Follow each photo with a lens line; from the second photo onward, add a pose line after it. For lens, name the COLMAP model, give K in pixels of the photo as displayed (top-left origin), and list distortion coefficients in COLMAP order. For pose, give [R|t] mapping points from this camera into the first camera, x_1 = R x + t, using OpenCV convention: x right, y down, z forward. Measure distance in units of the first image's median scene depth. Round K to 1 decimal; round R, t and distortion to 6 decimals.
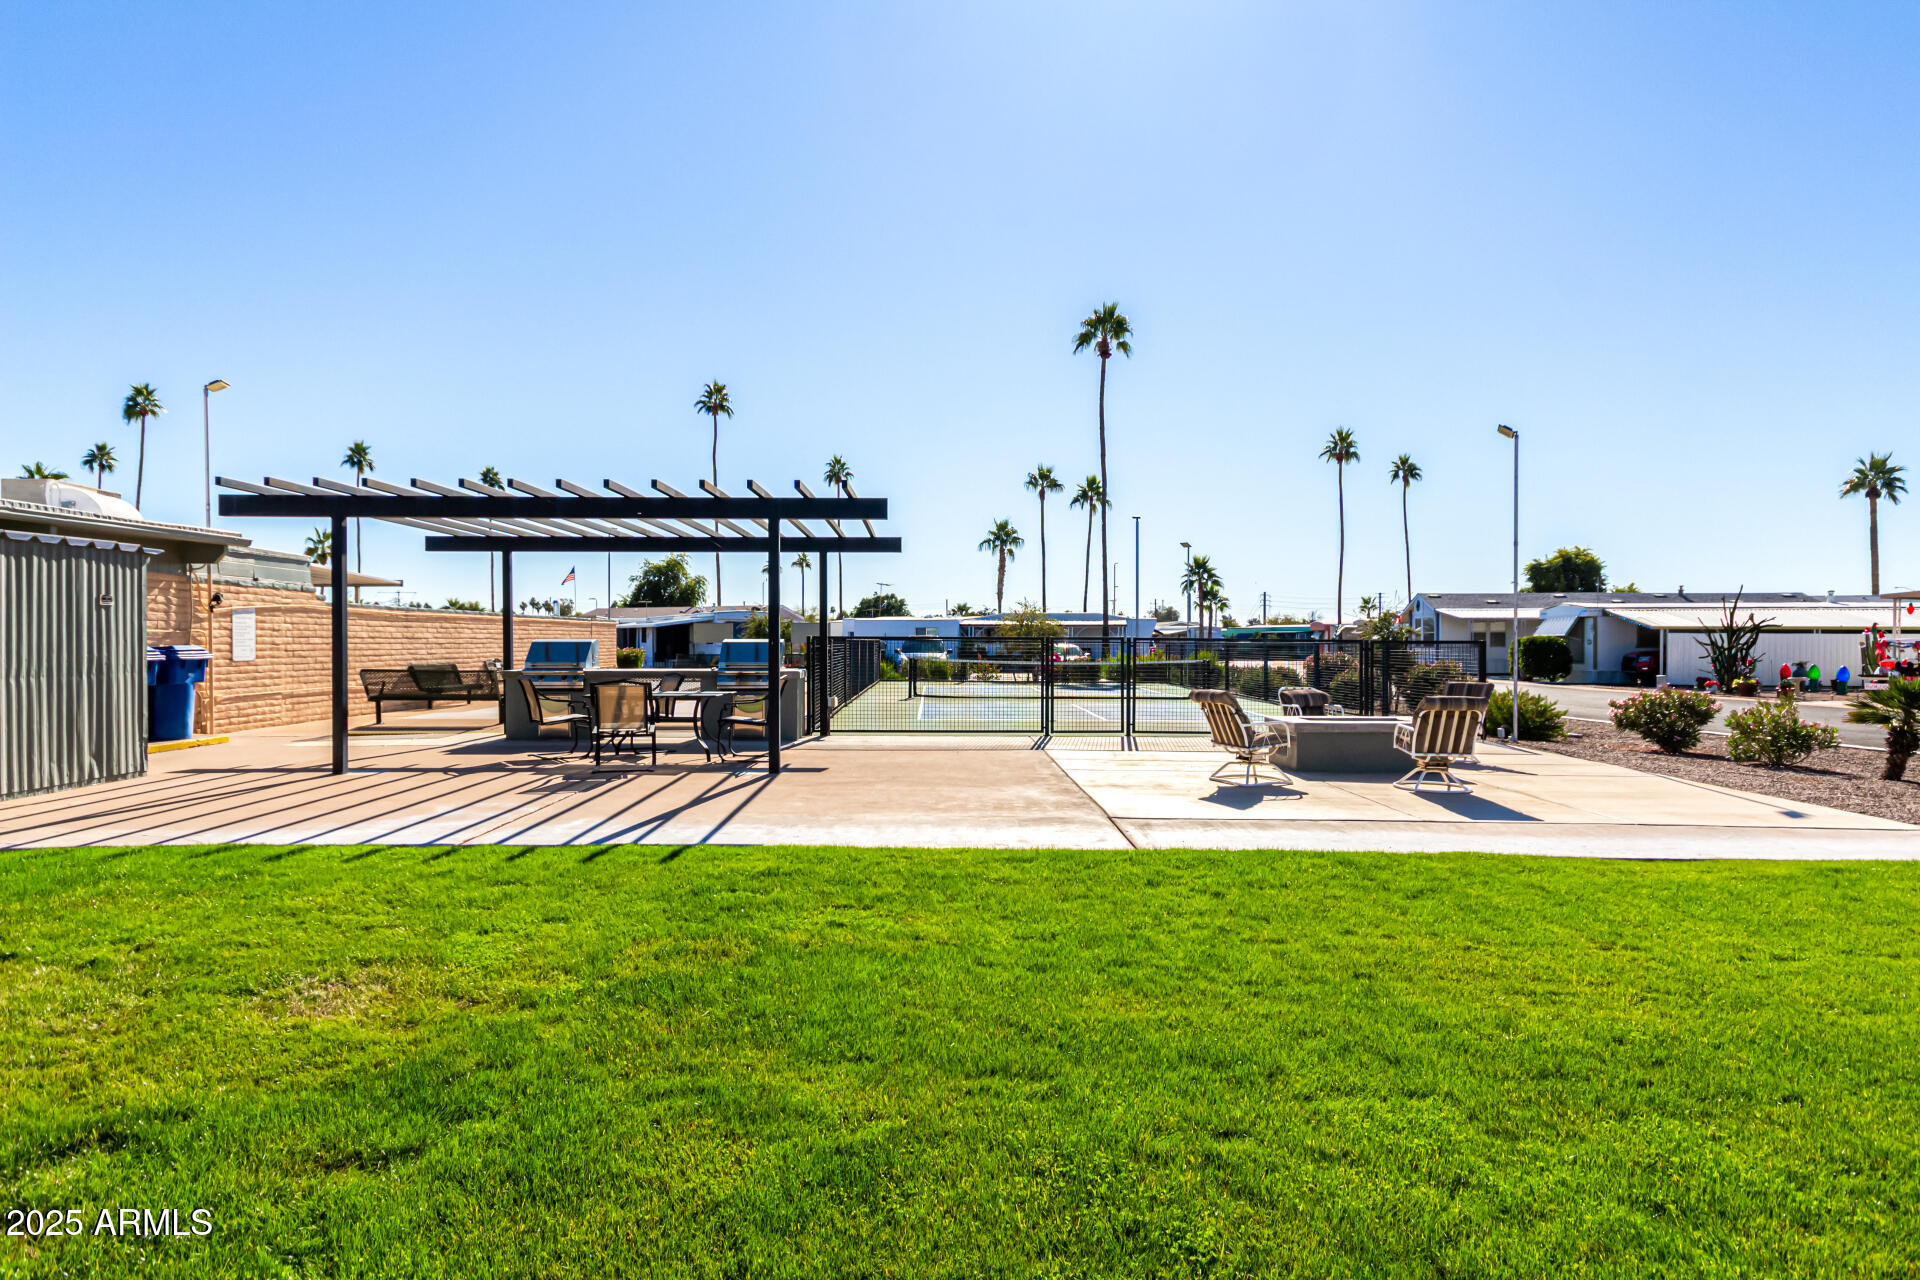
lens RADIAL K [[1062.1, 0, 960.0], [0, 1062.1, 640.0], [0, 0, 1]] dist [-0.003916, -0.000002]
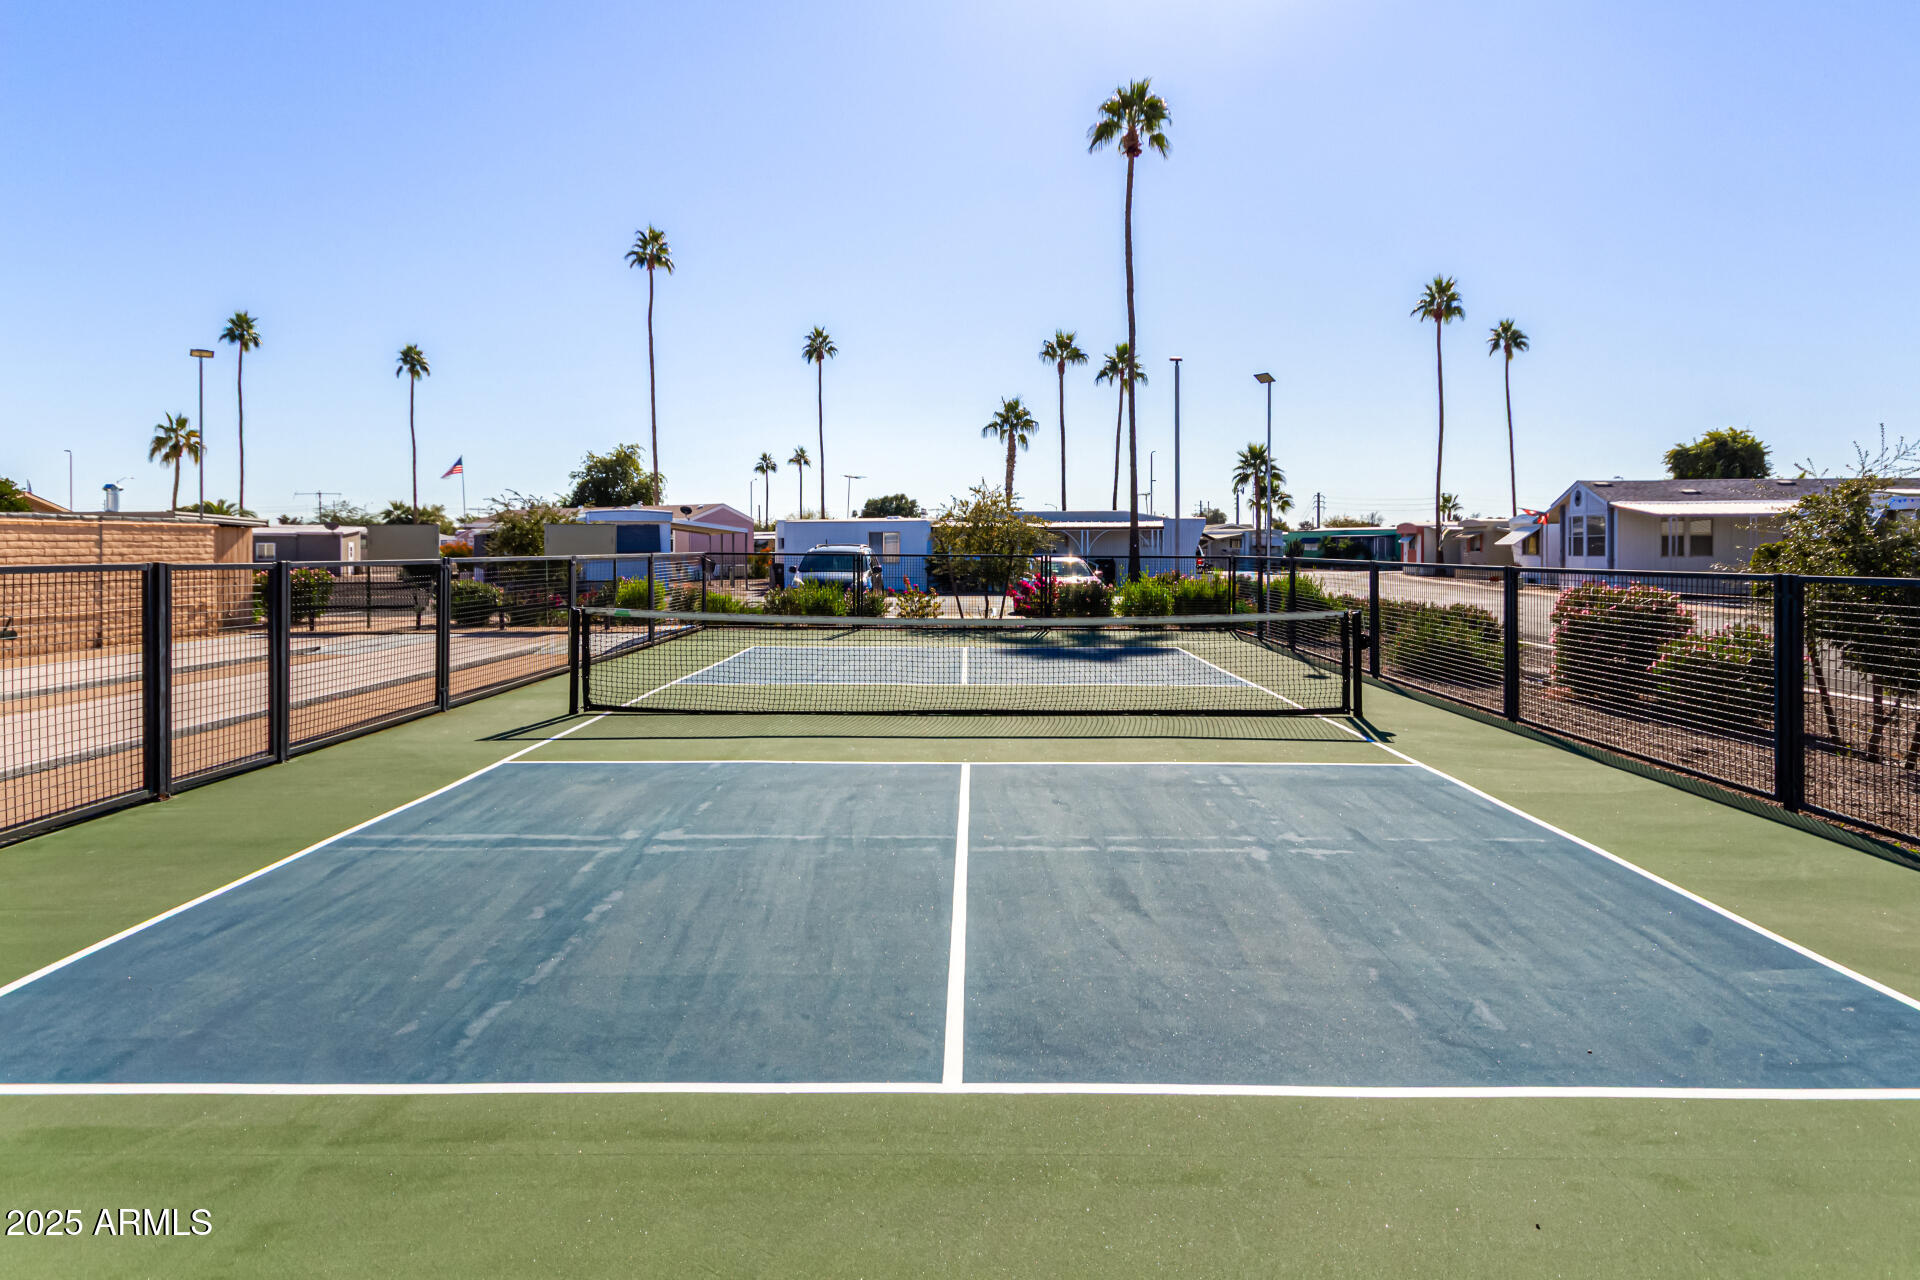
lens RADIAL K [[1079.0, 0, 958.1], [0, 1079.0, 549.7], [0, 0, 1]] dist [0.004404, 0.000658]
pose [[0.999247, -0.003378, -0.038642, 0.030317], [0.003557, 0.999983, 0.004546, -0.001798], [0.038626, -0.004680, 0.999243, 0.174471]]
